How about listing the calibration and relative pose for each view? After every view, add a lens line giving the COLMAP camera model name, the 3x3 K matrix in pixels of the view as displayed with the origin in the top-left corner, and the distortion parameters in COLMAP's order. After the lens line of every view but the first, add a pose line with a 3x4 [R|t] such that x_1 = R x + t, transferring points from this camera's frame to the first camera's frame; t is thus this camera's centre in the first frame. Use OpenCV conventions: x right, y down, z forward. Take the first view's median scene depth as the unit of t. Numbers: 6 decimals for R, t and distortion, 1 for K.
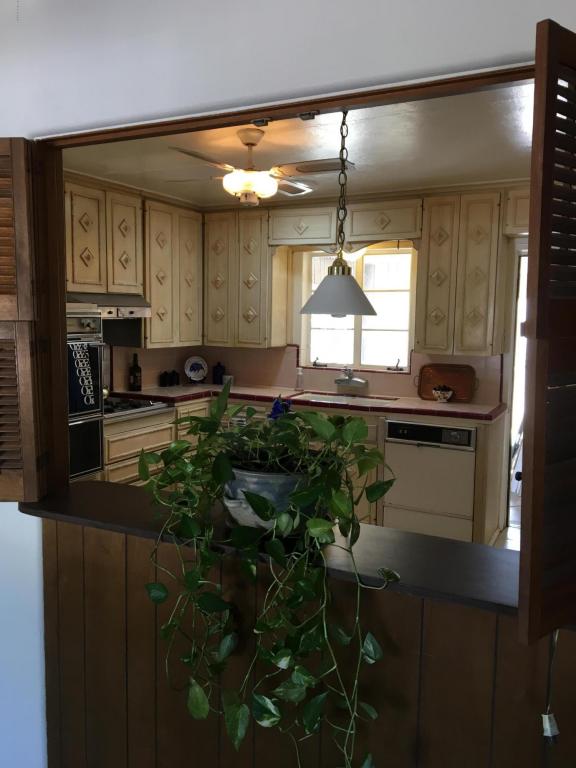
lens RADIAL K [[644.4, 0, 290.6], [0, 644.4, 382.8], [0, 0, 1]] dist [0.077237, -0.103025]
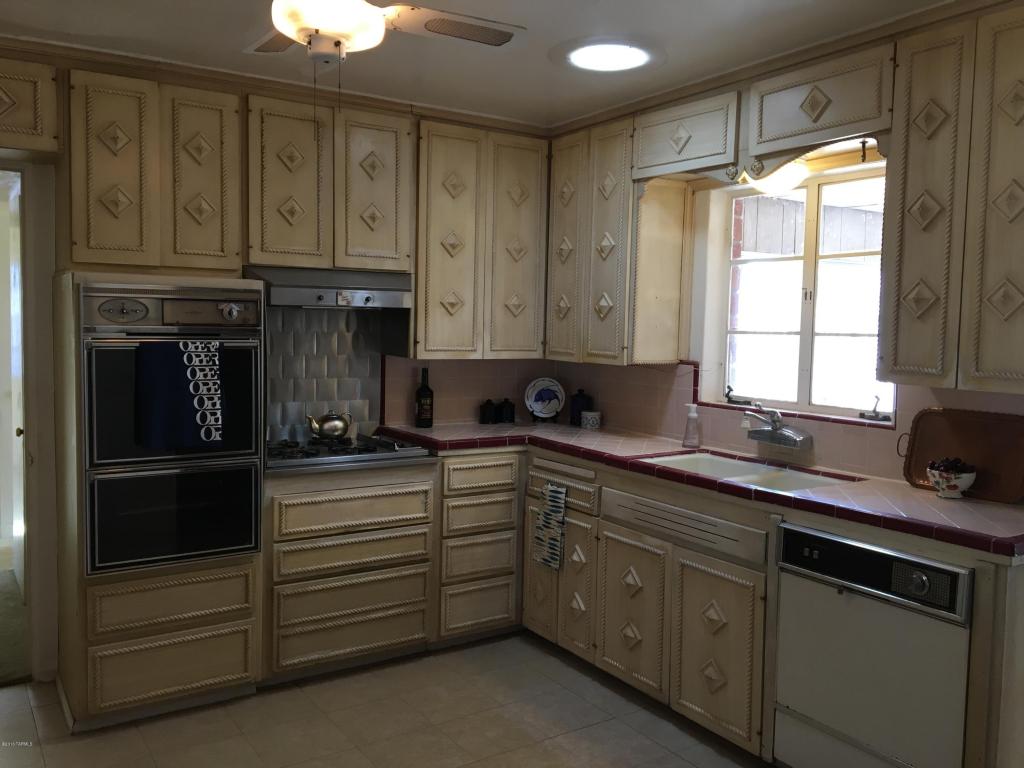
lens RADIAL K [[859.2, 0, 507.6], [0, 859.2, 380.6], [0, 0, 1]] dist [0.077237, -0.103025]
pose [[0.866923, 0.036937, -0.497072, 0.262898], [-0.061679, 0.997536, -0.033444, -0.010357], [0.494612, 0.059653, 0.867064, 0.331680]]
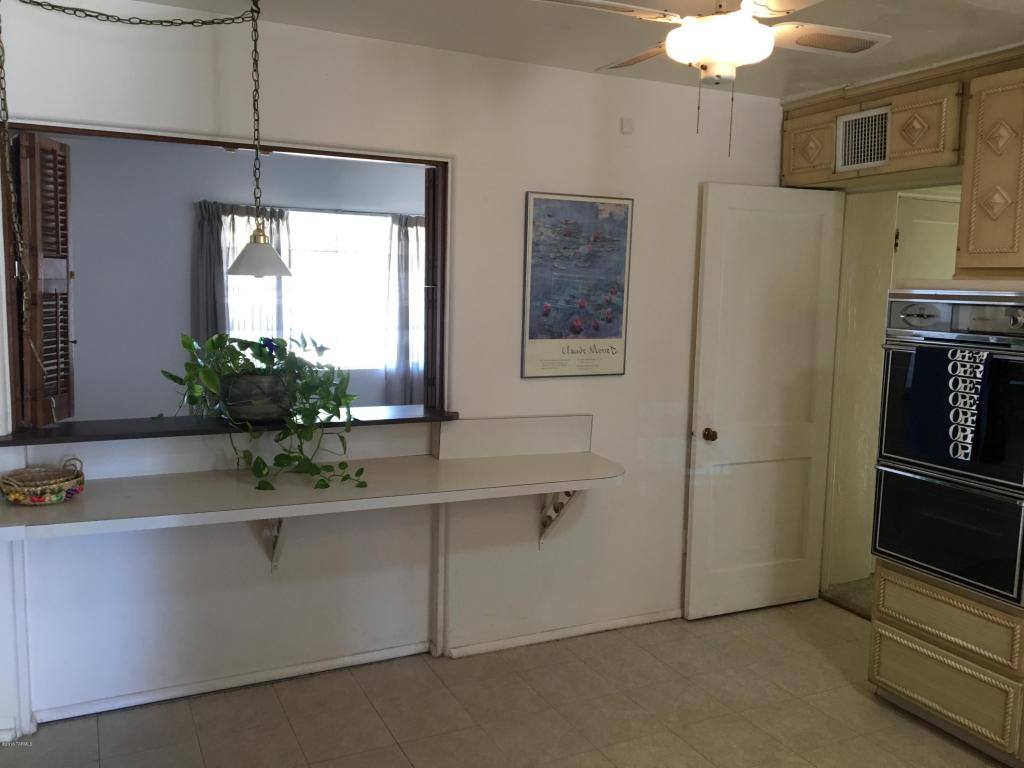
lens RADIAL K [[859.2, 0, 513.6], [0, 859.2, 383.1], [0, 0, 1]] dist [0.077237, -0.103025]
pose [[-0.593884, 0.070519, -0.801454, 0.406341], [-0.118264, 0.977679, 0.173659, -0.090936], [0.795811, 0.197916, -0.572288, 0.867775]]
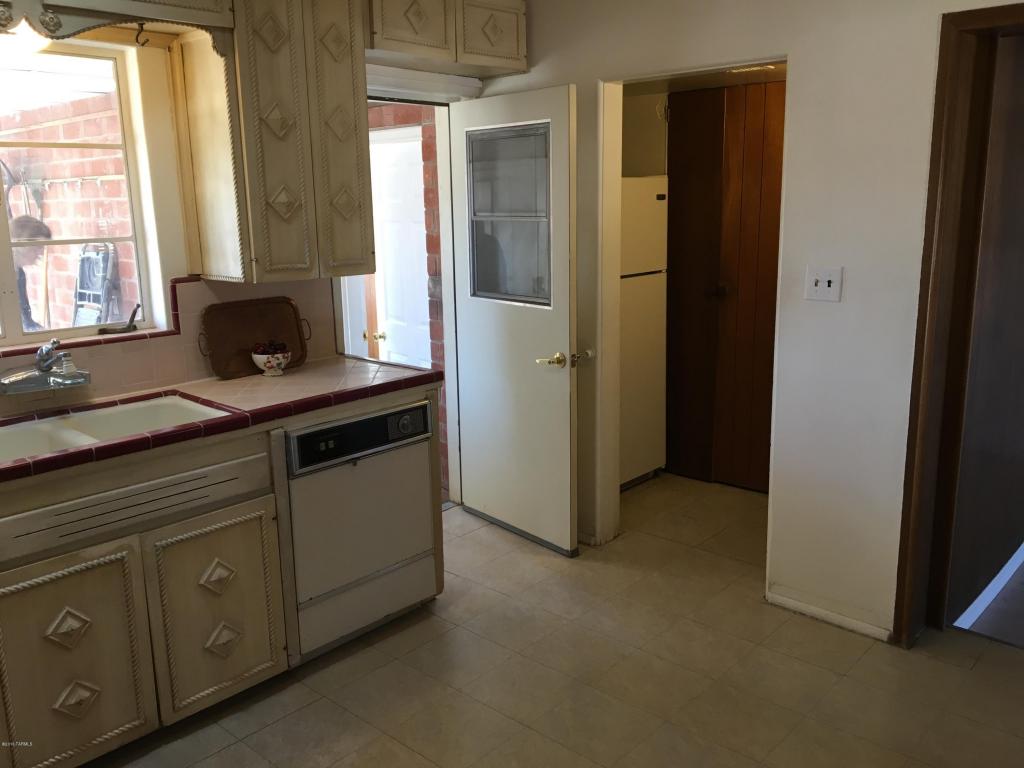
lens RADIAL K [[859.2, 0, 511.3], [0, 859.2, 382.5], [0, 0, 1]] dist [0.077237, -0.103025]
pose [[0.266241, -0.221793, 0.938042, -0.354567], [0.124156, 0.972952, 0.194808, -0.073062], [-0.955877, 0.064597, 0.286577, 0.620134]]
